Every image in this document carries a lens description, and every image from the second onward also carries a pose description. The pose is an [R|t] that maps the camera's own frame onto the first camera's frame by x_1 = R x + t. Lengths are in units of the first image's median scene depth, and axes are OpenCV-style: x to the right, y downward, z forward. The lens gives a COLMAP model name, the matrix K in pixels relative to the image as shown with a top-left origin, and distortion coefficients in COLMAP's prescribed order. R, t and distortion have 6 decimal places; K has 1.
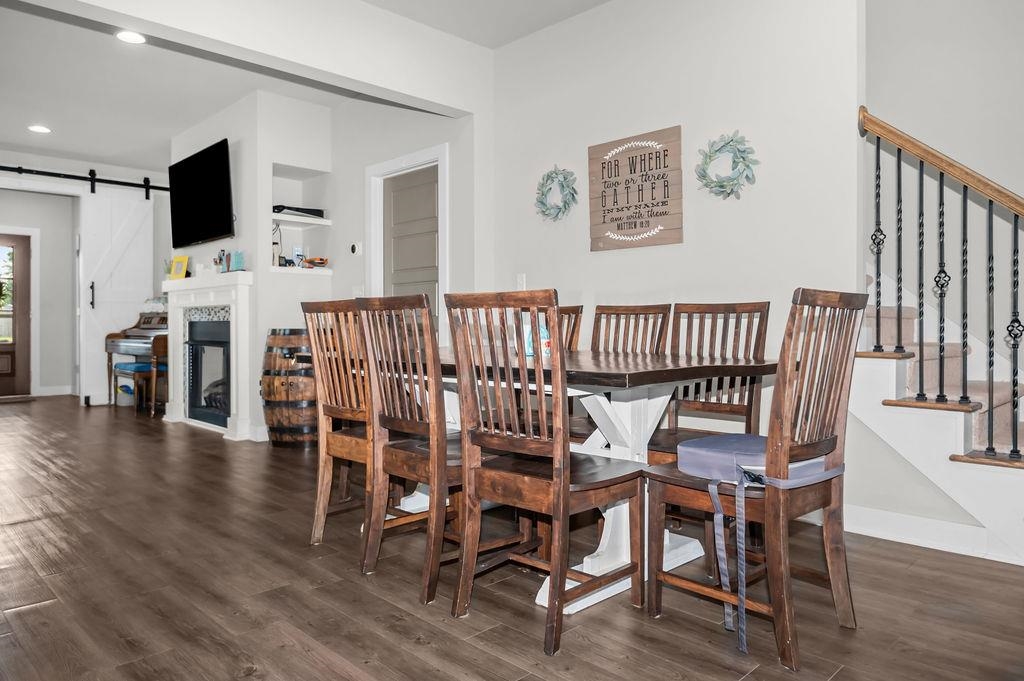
lens RADIAL K [[689.4, 0, 512.3], [0, 689.4, 335.8], [0, 0, 1]] dist [0.001328, -0.001515]
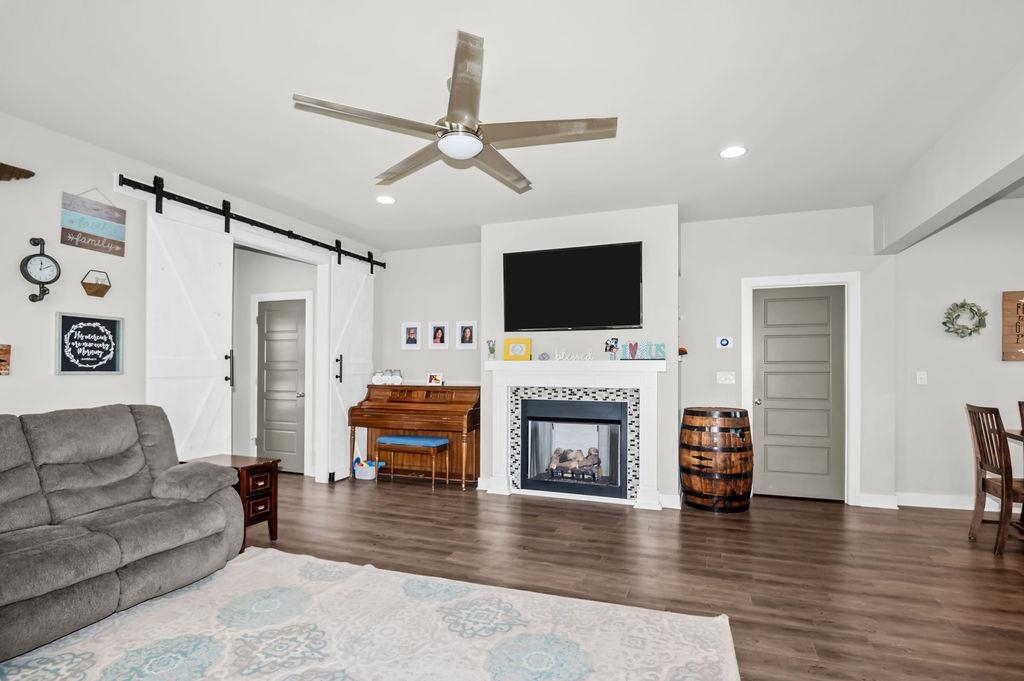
lens RADIAL K [[512.9, 0, 508.6], [0, 512.9, 370.7], [0, 0, 1]] dist [-0.001953, -0.000949]
pose [[0.903785, 0.009768, 0.427876, -0.832713], [-0.000881, 0.999780, -0.020964, -0.048605], [-0.427987, 0.018570, 0.903594, 0.287624]]
